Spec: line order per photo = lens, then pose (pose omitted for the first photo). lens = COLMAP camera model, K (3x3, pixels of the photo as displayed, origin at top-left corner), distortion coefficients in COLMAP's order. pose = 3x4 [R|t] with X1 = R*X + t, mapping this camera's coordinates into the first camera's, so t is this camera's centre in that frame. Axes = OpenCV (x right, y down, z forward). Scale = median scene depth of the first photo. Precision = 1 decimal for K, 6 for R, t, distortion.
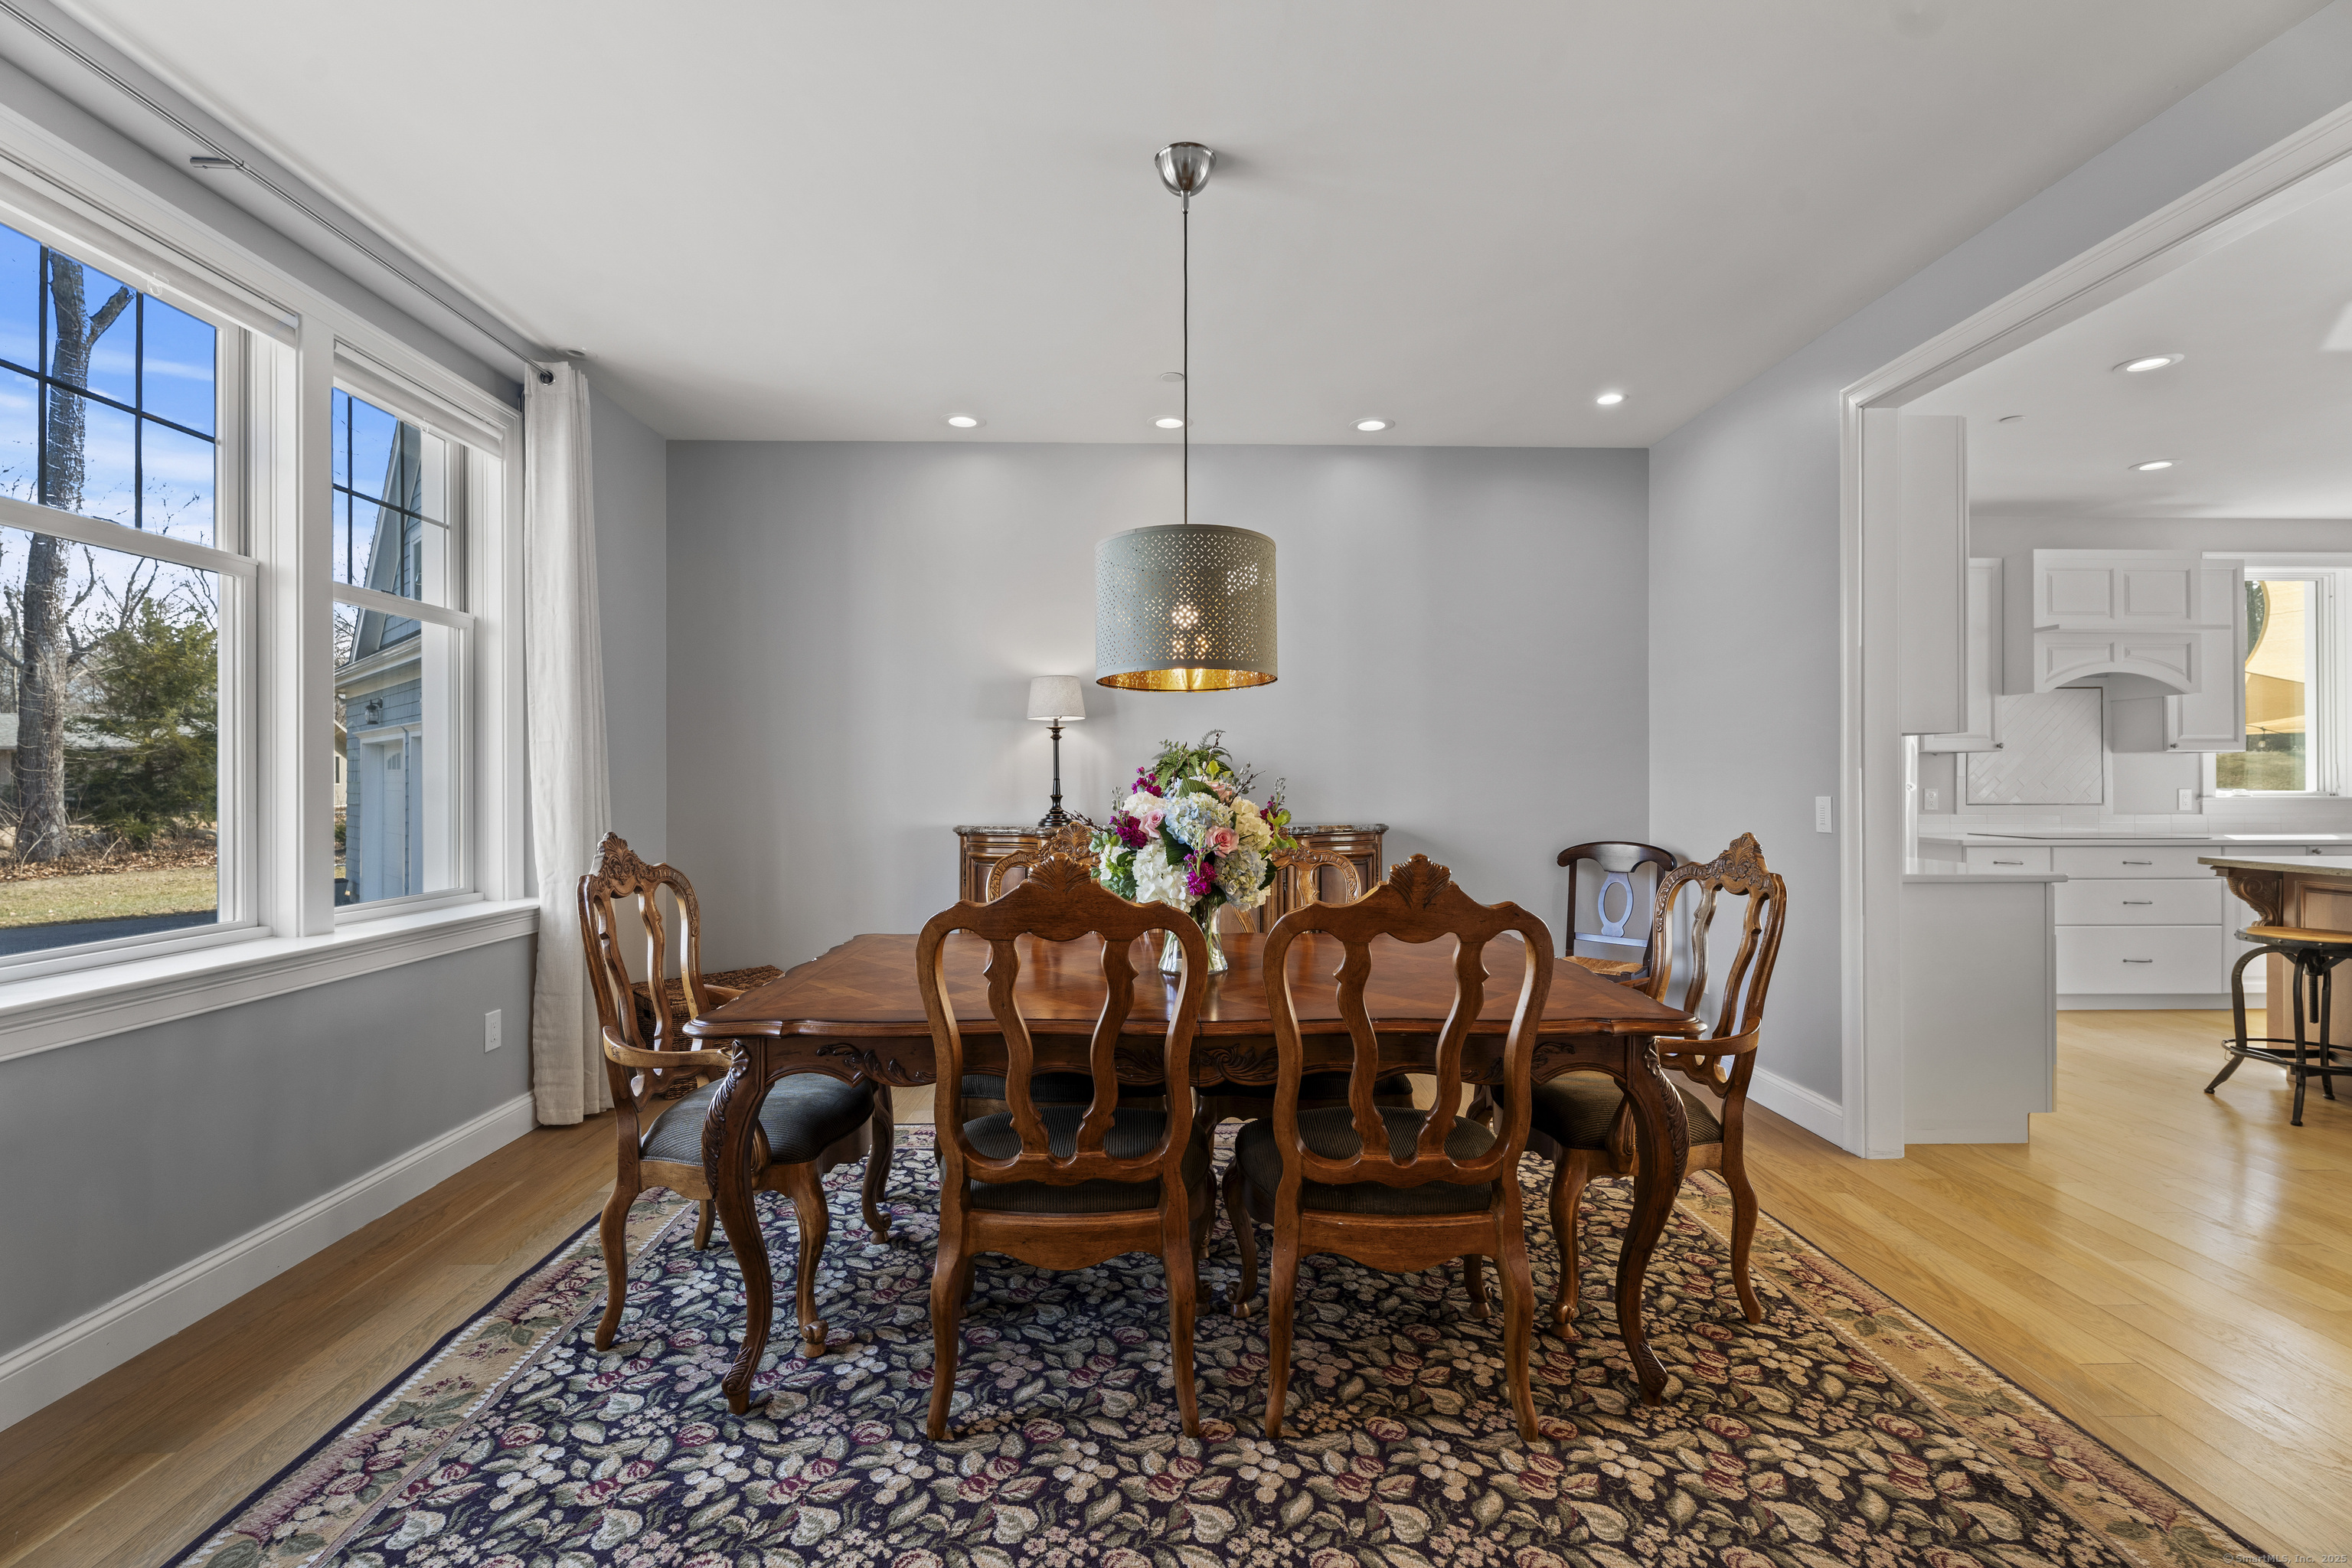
lens RADIAL K [[1043.8, 0, 1178.3], [0, 1043.8, 779.9], [0, 0, 1]] dist [0.004952, -0.002459]
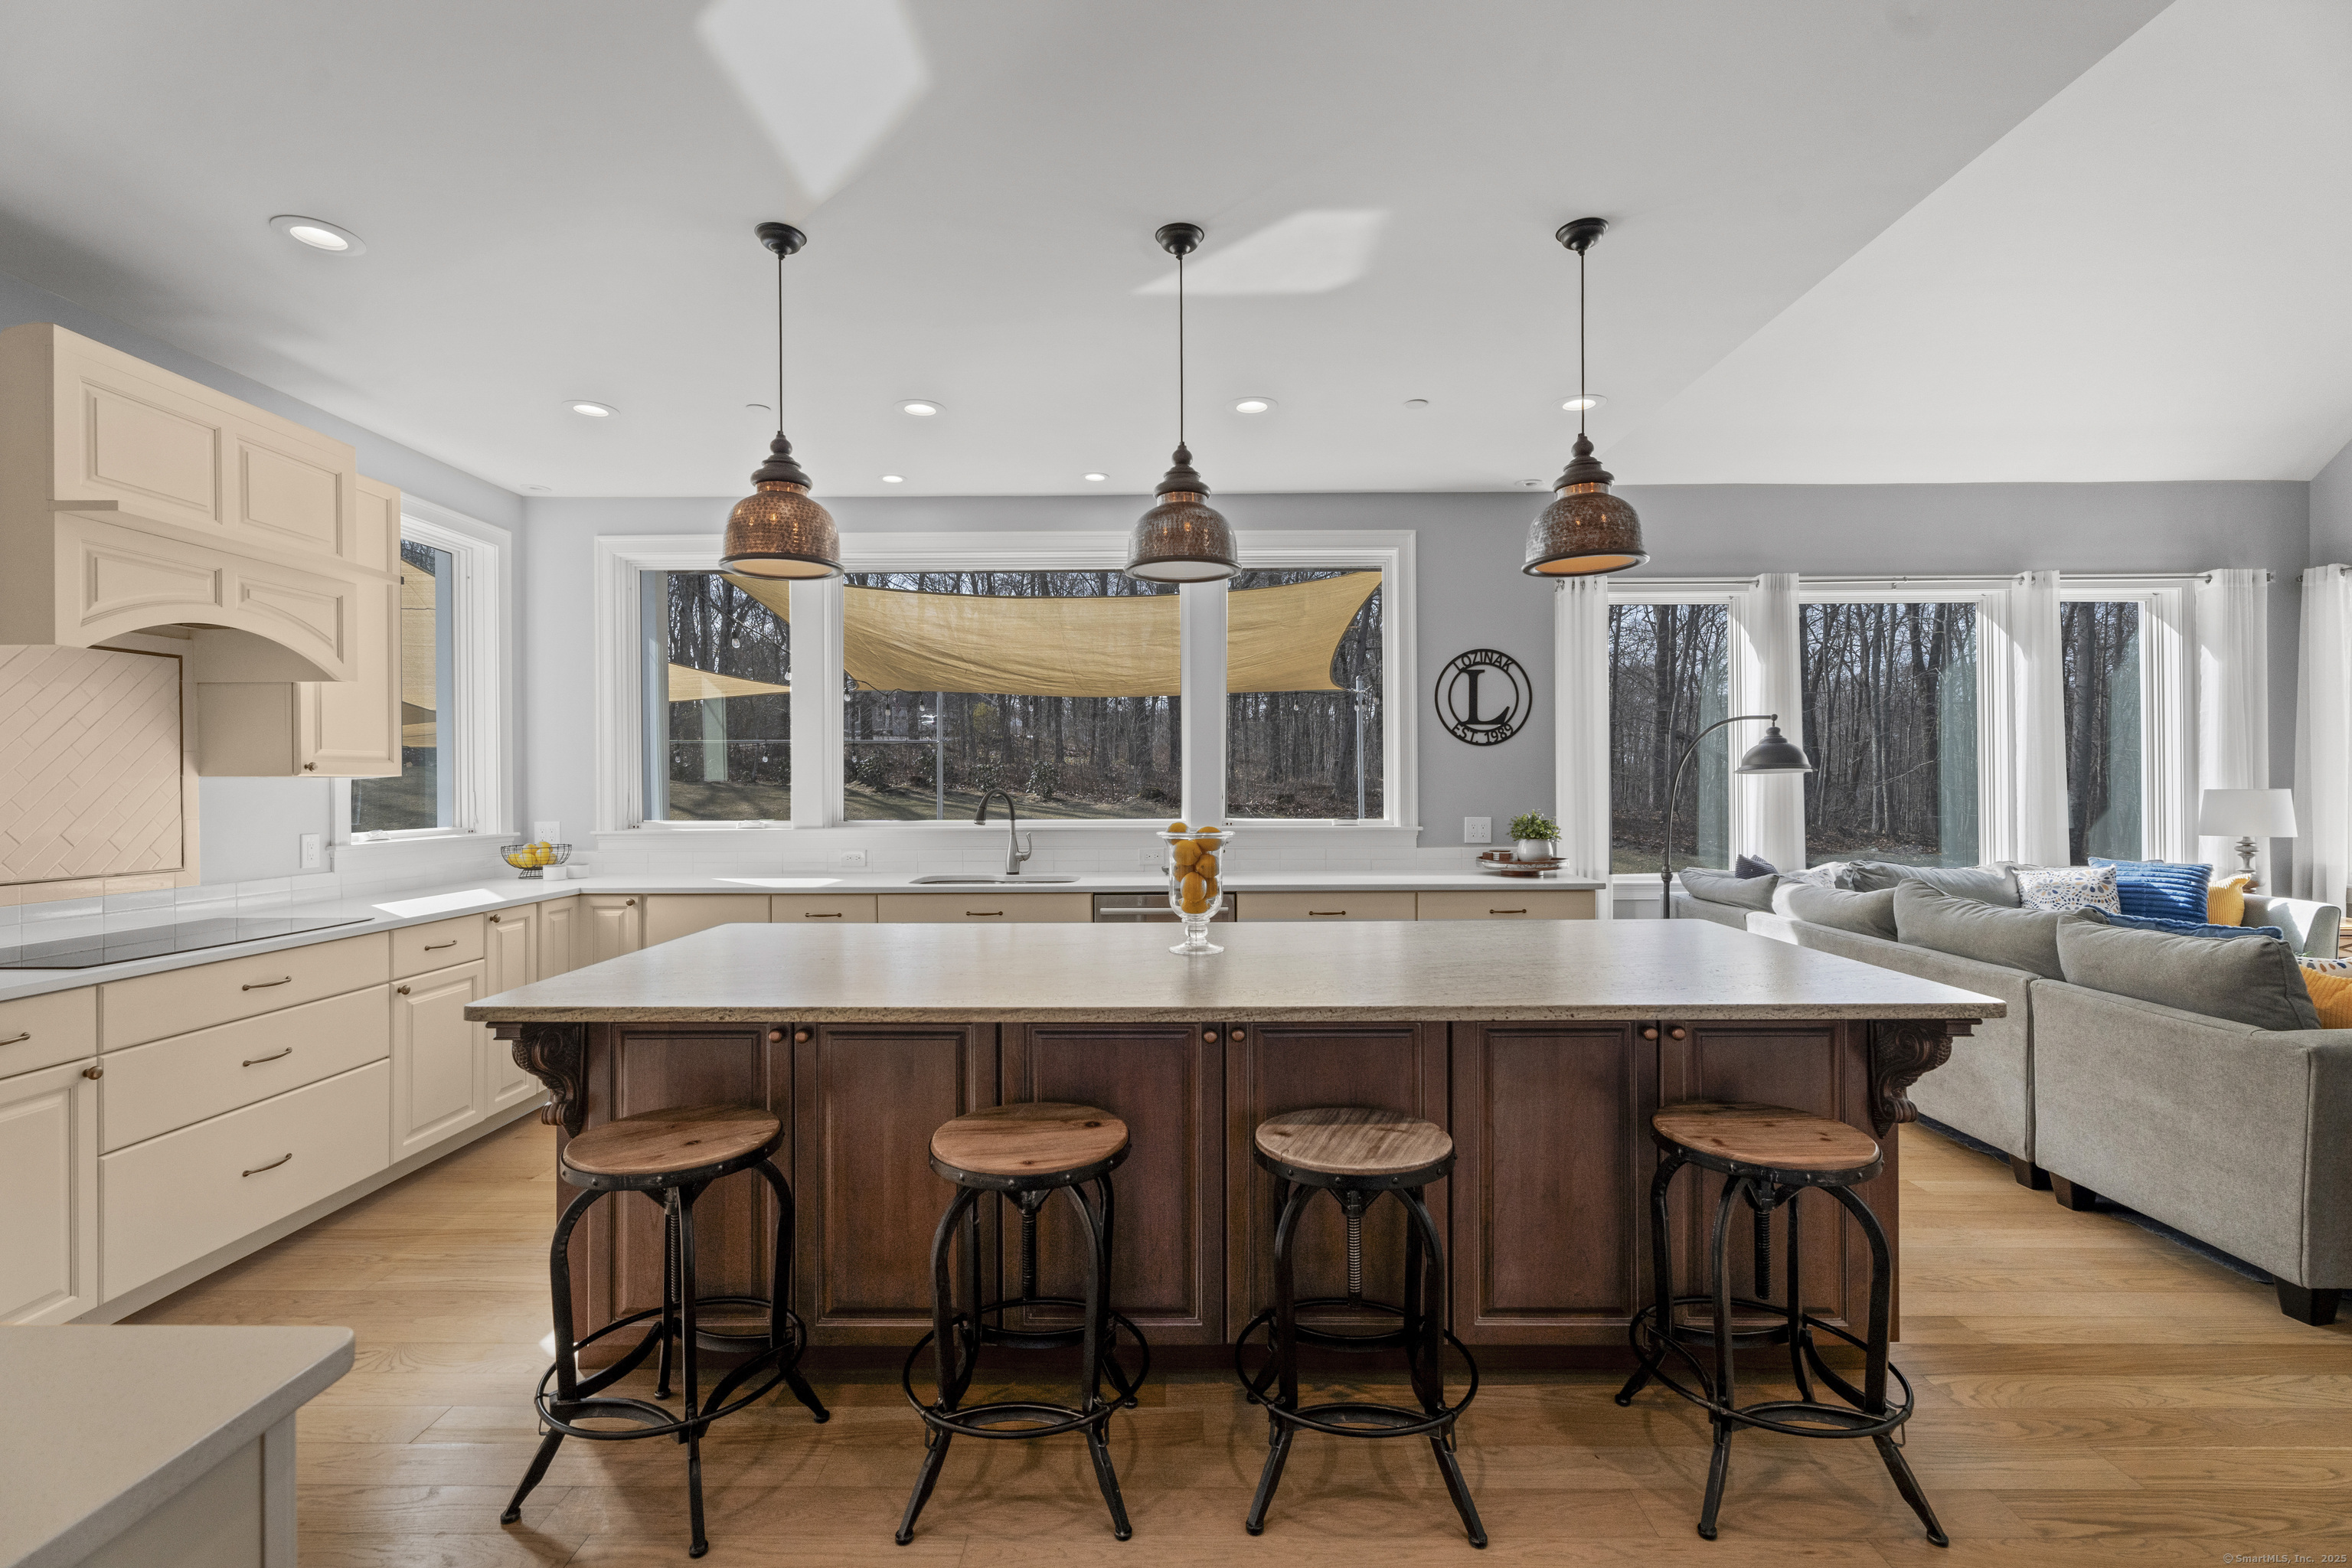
lens RADIAL K [[1043.8, 0, 1170.8], [0, 1043.8, 786.1], [0, 0, 1]] dist [0.004952, -0.002459]
pose [[0.036882, 0.002019, 0.999318, 0.545545], [-0.000358, 0.999998, -0.002007, -0.030096], [-0.999320, -0.000283, 0.036882, 0.711060]]
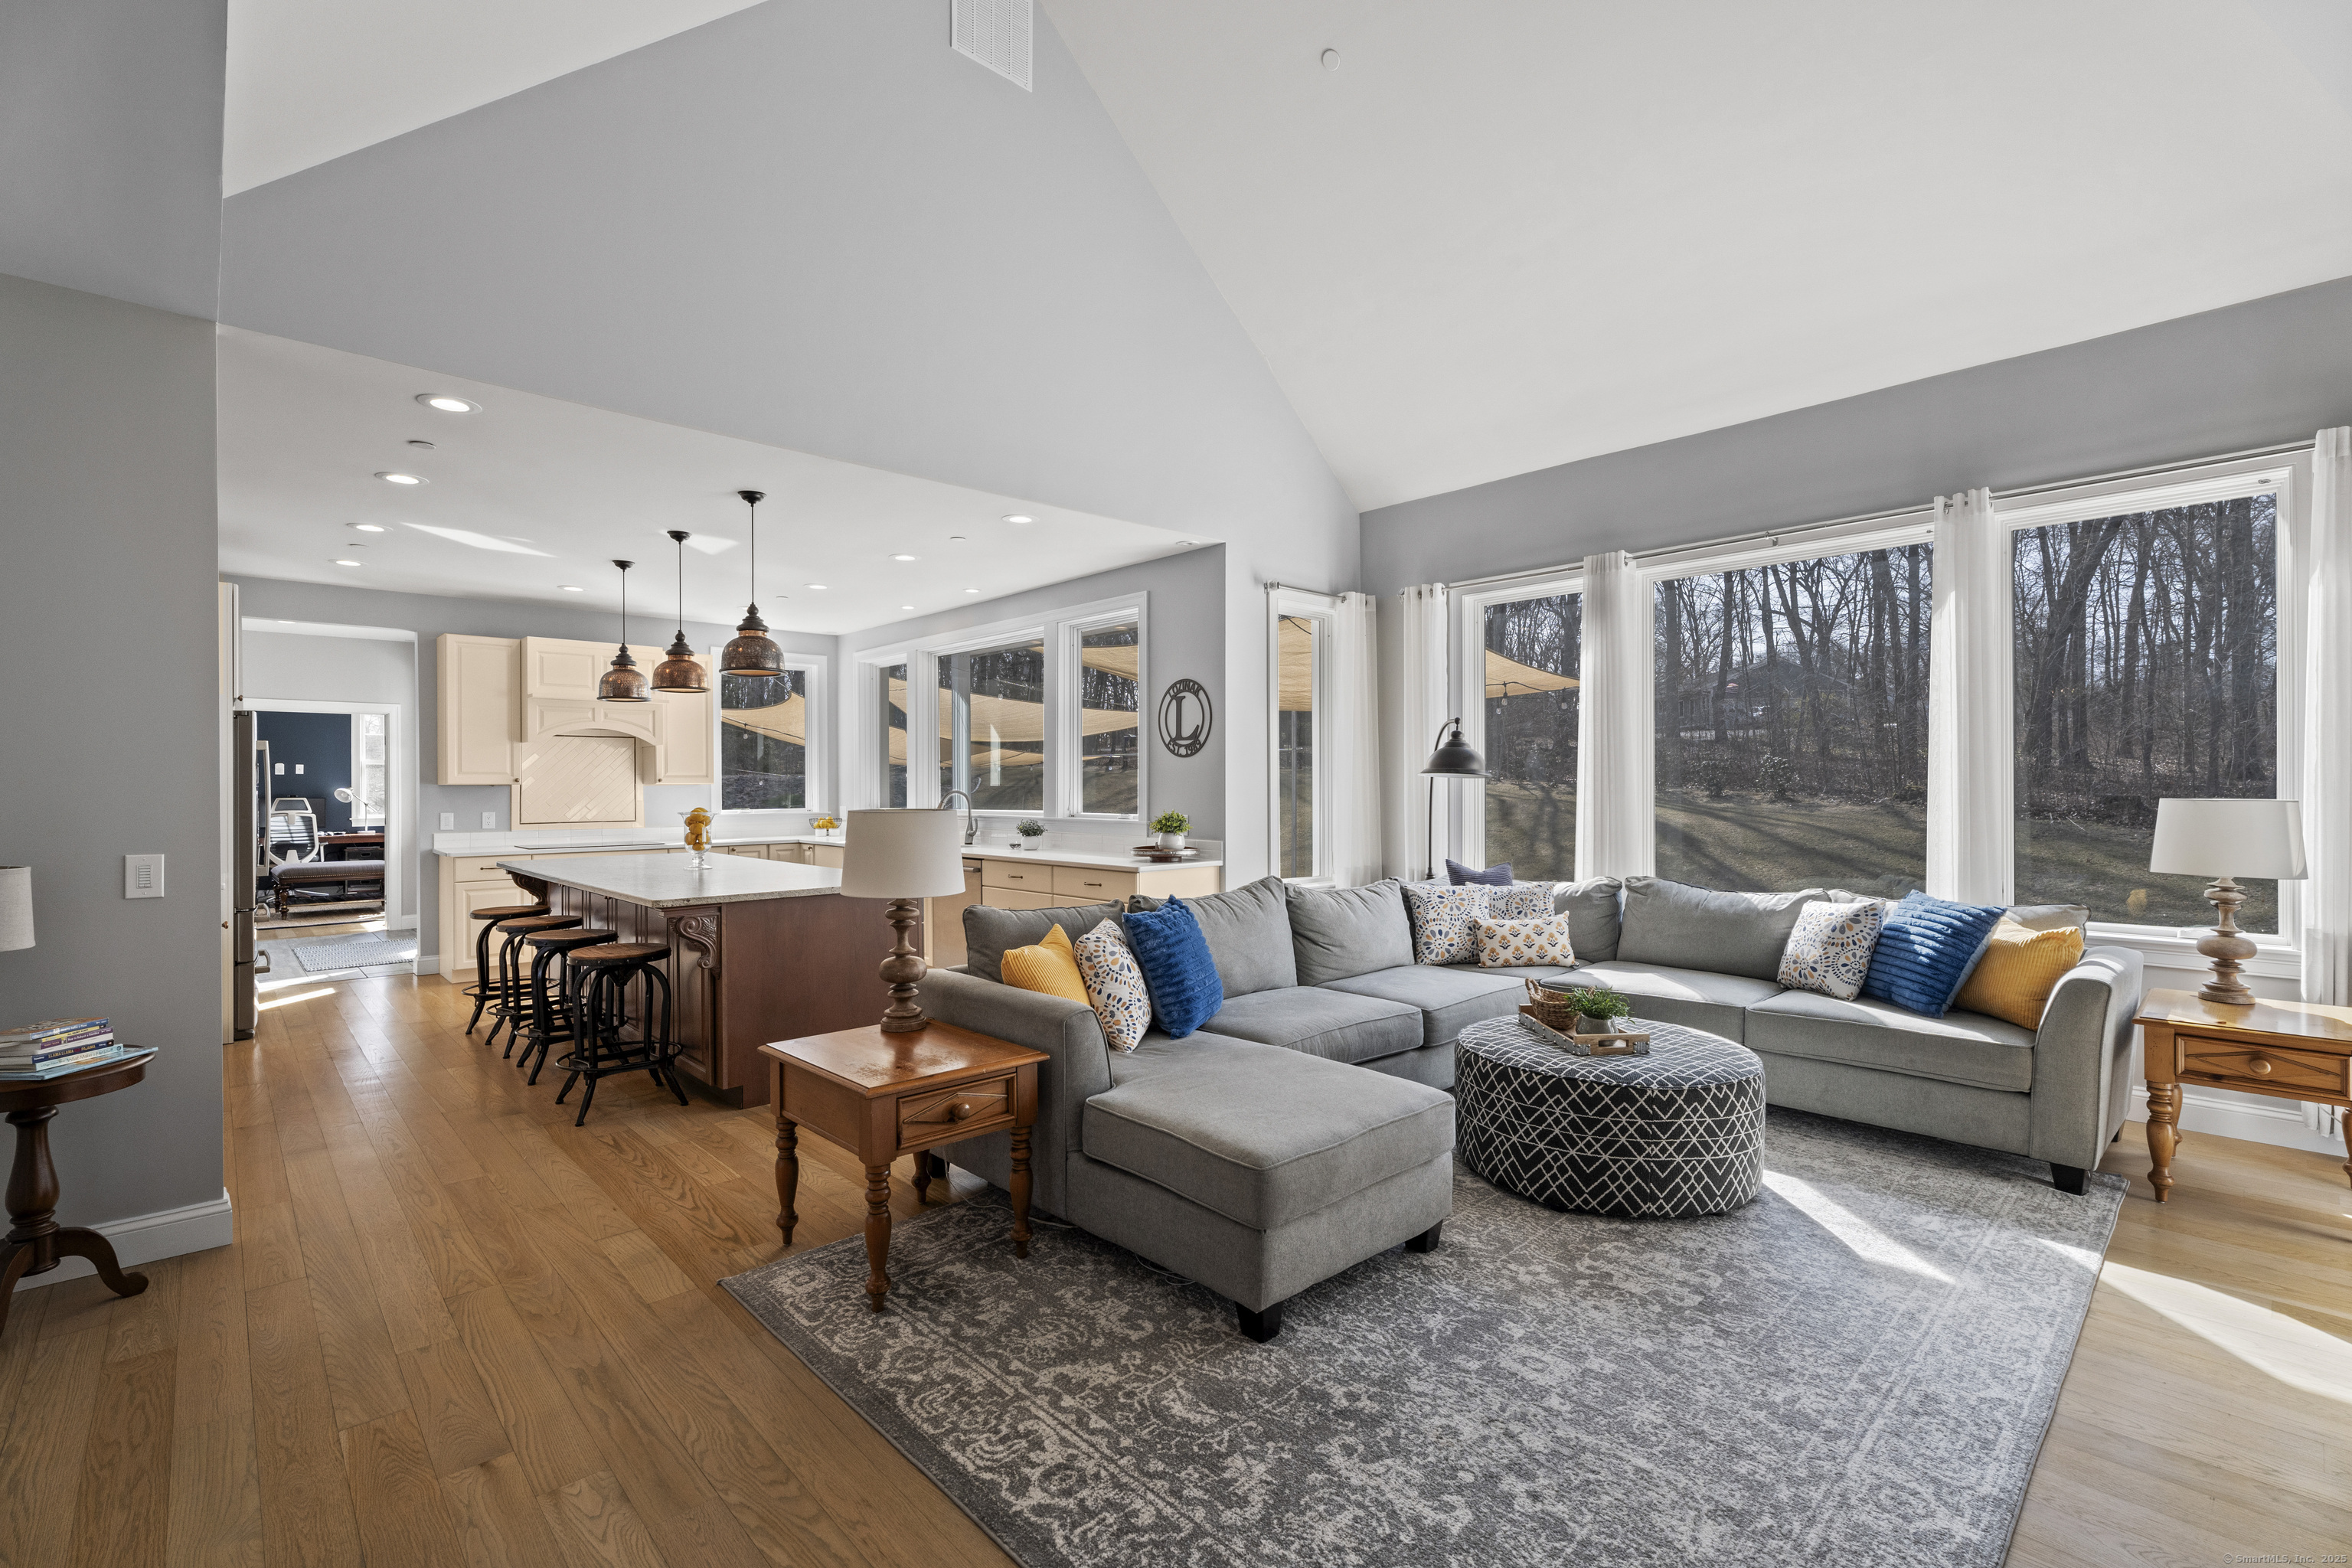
lens RADIAL K [[1043.8, 0, 1170.8], [0, 1043.8, 782.4], [0, 0, 1]] dist [0.004952, -0.002459]
pose [[0.750943, 0.008137, 0.660317, 0.833117], [-0.004391, 0.999963, -0.007329, -0.032724], [-0.660352, 0.002605, 0.750951, -1.173096]]
